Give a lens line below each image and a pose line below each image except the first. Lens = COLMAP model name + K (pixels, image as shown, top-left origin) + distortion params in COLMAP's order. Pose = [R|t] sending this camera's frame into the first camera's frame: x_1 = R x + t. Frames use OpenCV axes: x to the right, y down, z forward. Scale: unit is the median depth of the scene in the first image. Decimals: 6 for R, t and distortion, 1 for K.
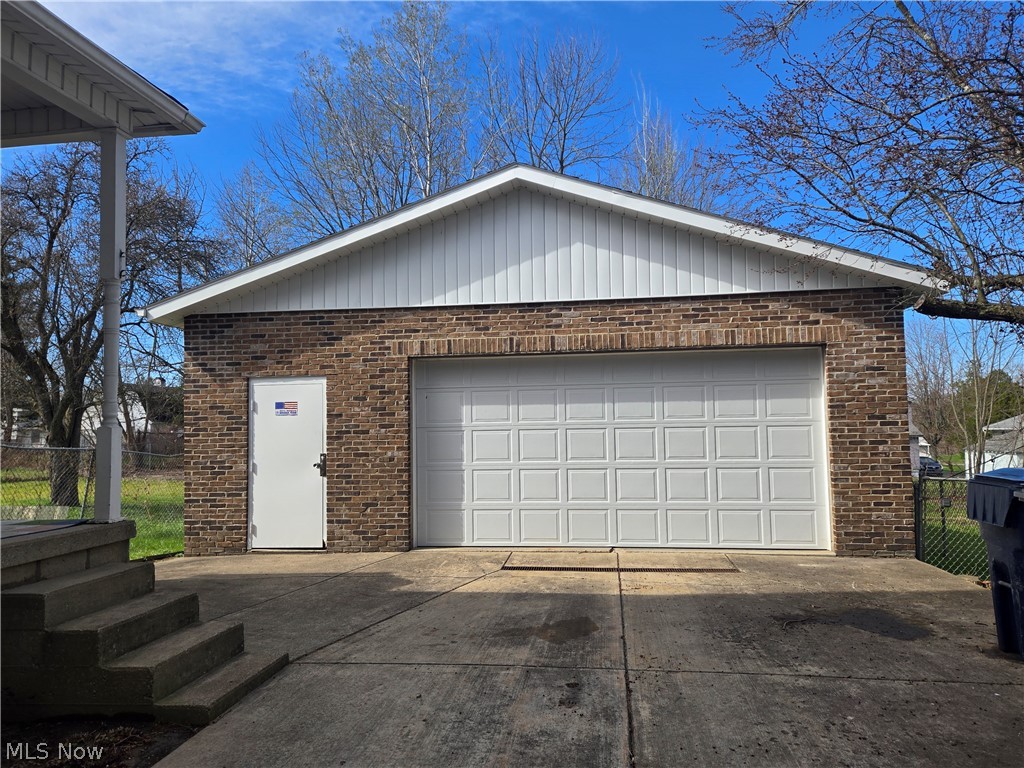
lens RADIAL K [[756.9, 0, 512.0], [0, 756.9, 384.0], [0, 0, 1]] dist [0.062148, -0.000760]
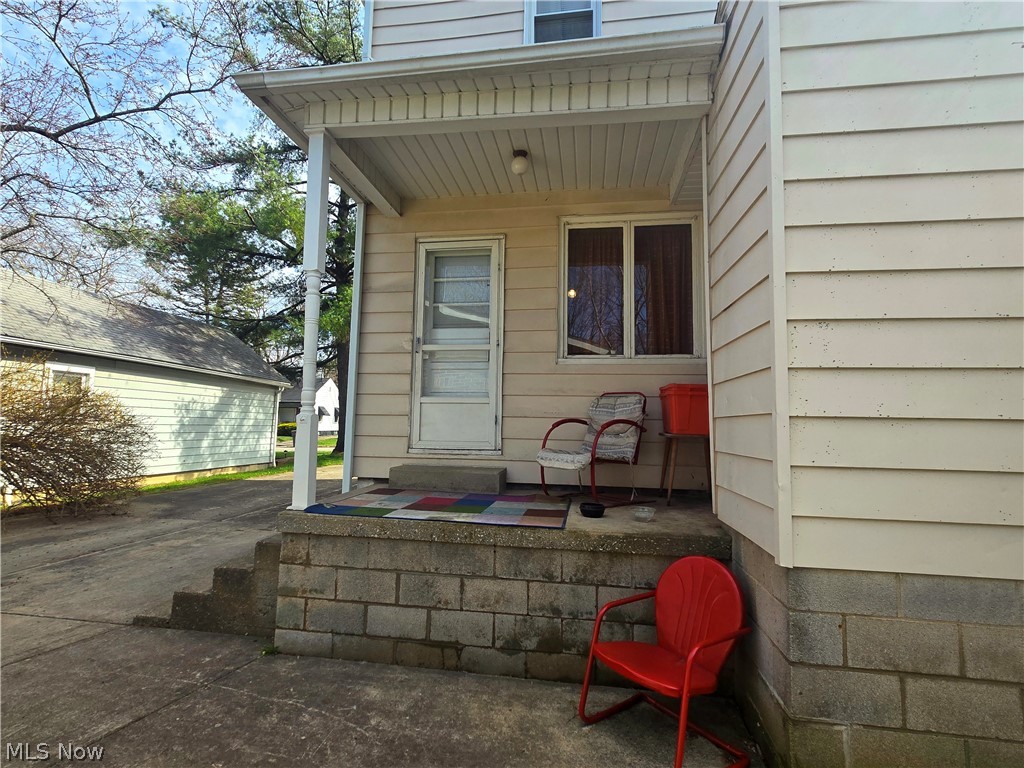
lens RADIAL K [[510.3, 0, 512.0], [0, 510.3, 384.0], [0, 0, 1]] dist [-0.005253, -0.000521]
pose [[-0.999991, -0.004211, -0.000732, -0.902780], [-0.004076, 0.991080, -0.133208, 0.114537], [0.001287, -0.133204, -0.991088, 1.903392]]
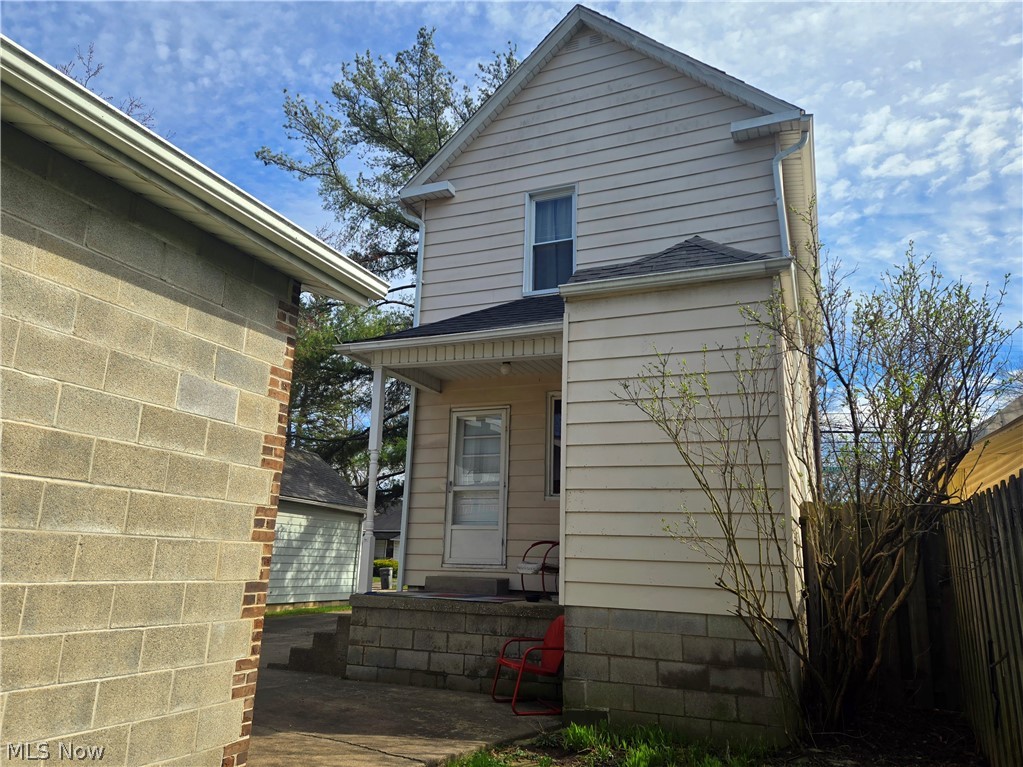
lens RADIAL K [[756.2, 0, 511.5], [0, 756.2, 383.5], [0, 0, 1]] dist [0.062148, -0.000760]
pose [[-0.970242, 0.042140, 0.238443, -1.599425], [-0.028165, 0.958416, -0.283983, 0.261874], [-0.240495, -0.282248, -0.928708, 3.304681]]
